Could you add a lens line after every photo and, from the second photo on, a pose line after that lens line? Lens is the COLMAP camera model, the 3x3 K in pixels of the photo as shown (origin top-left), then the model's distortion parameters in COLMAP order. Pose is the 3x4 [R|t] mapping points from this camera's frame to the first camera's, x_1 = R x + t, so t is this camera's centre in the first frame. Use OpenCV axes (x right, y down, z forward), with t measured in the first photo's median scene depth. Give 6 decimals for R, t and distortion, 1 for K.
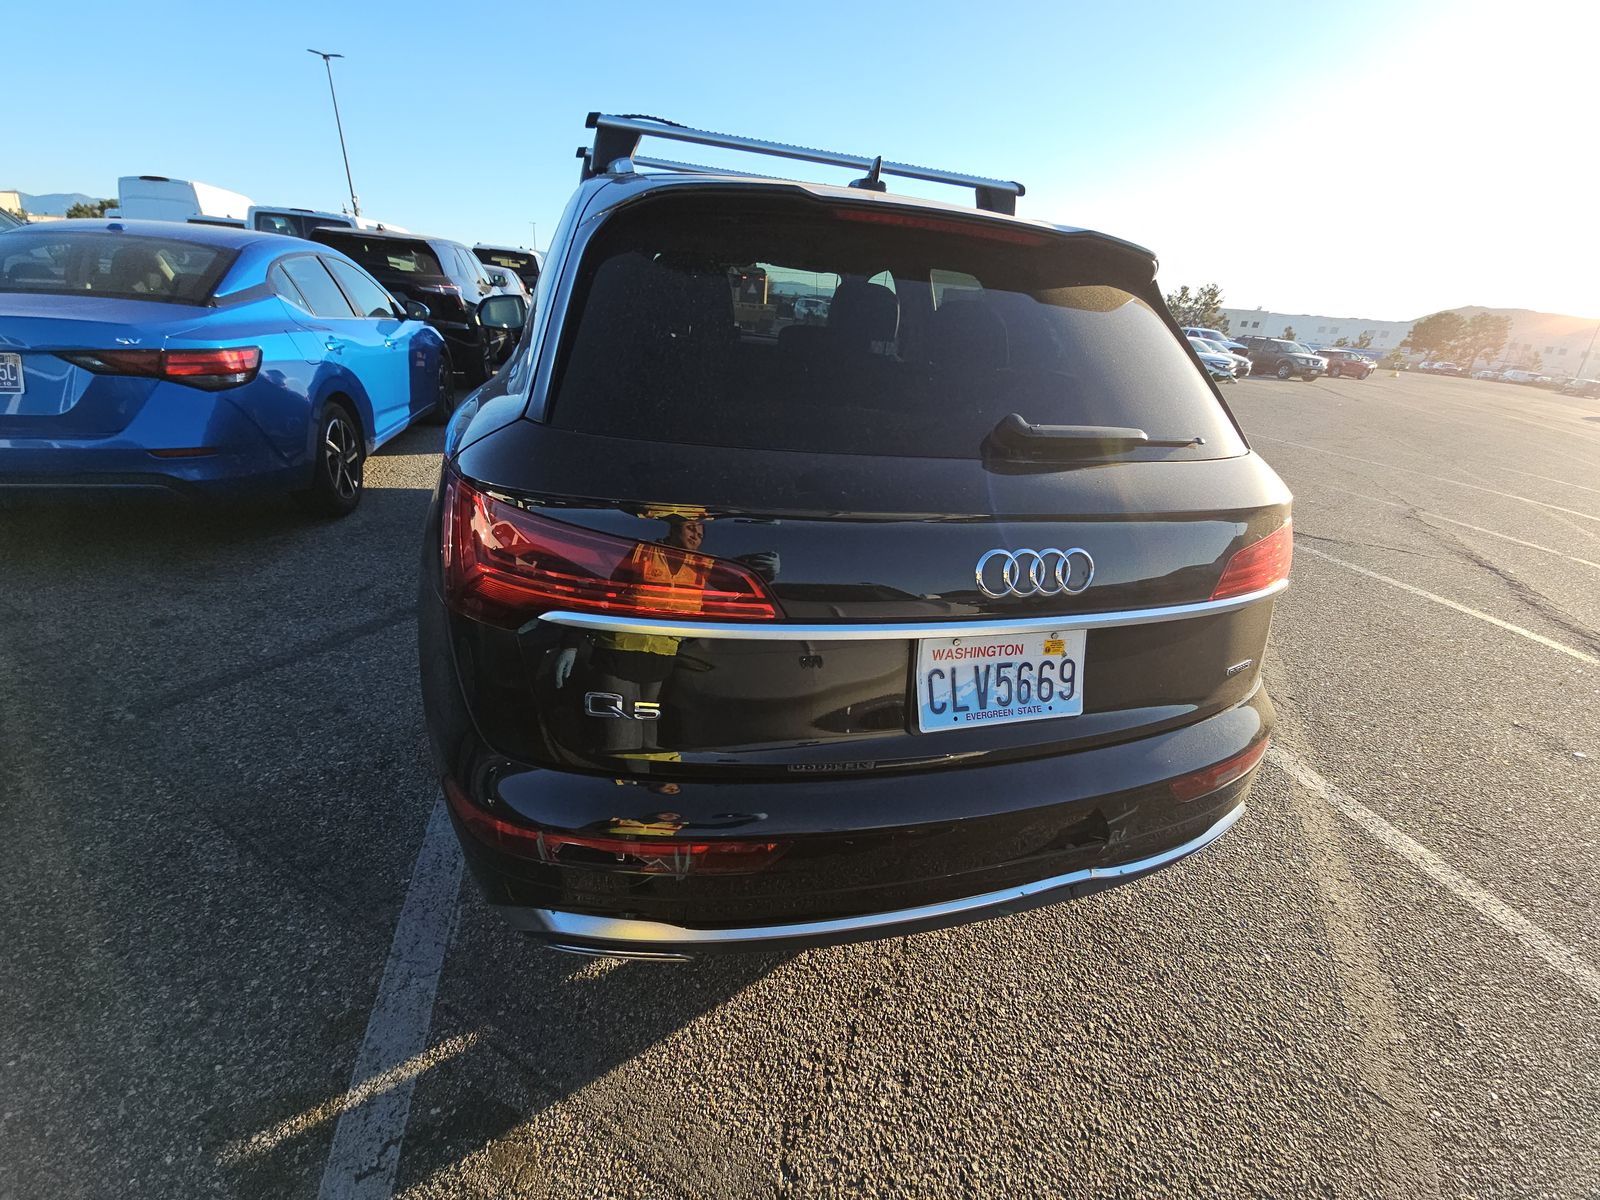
lens RADIAL K [[653.2, 0, 796.7], [0, 653.2, 597.7], [0, 0, 1]] dist [-0.008992, -0.000376]
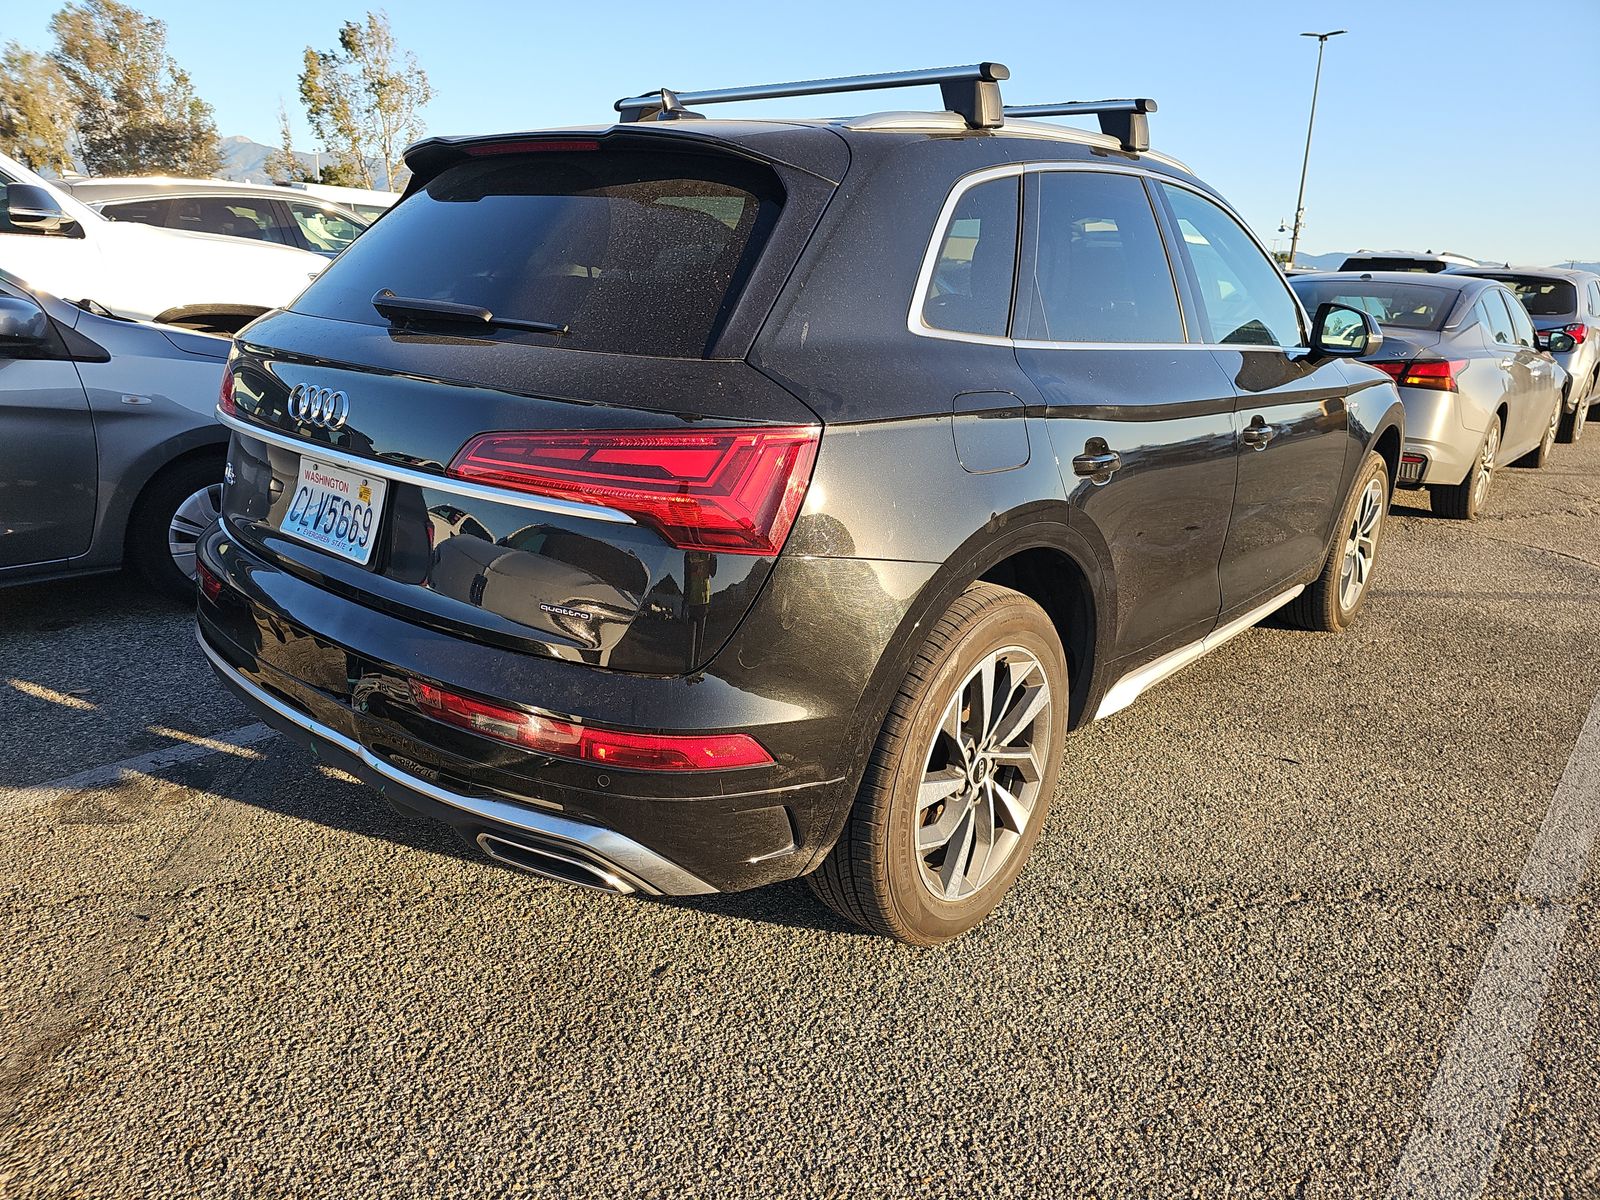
lens RADIAL K [[1083.5, 0, 806.5], [0, 1083.5, 604.9], [0, 0, 1]] dist [0.028651, -0.030811]
pose [[0.546277, 0.194732, -0.814654, 2.025655], [-0.356958, 0.933982, -0.016107, 0.011775], [0.757735, 0.299596, 0.579724, 0.486442]]
